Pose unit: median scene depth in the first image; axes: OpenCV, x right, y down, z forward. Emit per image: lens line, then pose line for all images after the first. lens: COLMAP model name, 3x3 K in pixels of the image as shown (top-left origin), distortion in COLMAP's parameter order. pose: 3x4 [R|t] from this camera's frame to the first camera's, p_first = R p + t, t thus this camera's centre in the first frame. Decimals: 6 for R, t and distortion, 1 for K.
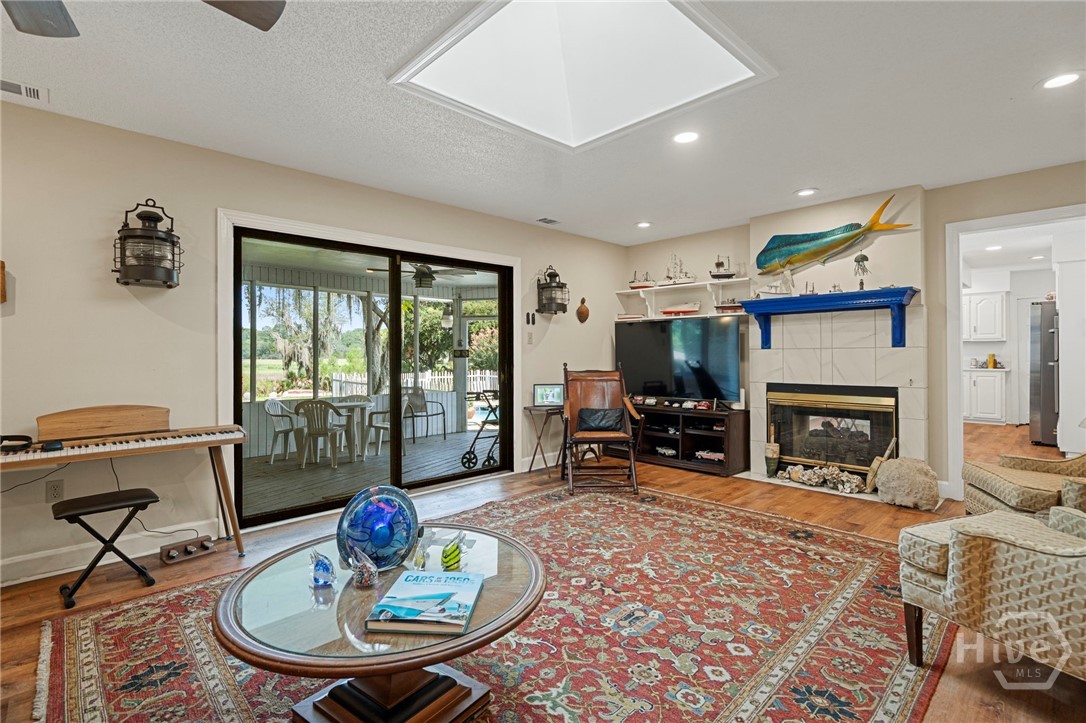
lens RADIAL K [[509.4, 0, 543.2], [0, 509.4, 357.9], [0, 0, 1]] dist [0.001166, 0.001066]
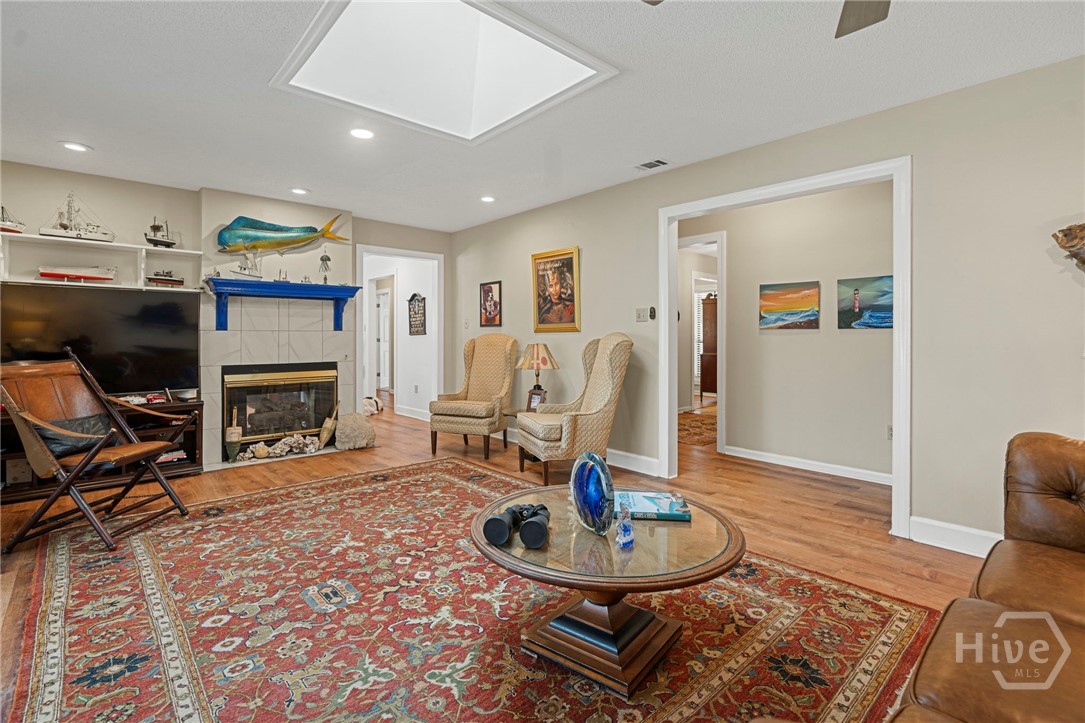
lens RADIAL K [[488.9, 0, 551.5], [0, 488.9, 339.6], [0, 0, 1]] dist [0.000295, 0.000262]
pose [[0.043403, -0.002960, 0.999053, -0.550913], [0.007274, 0.999970, 0.002646, 0.001986], [-0.999031, 0.007152, 0.043423, 0.416375]]
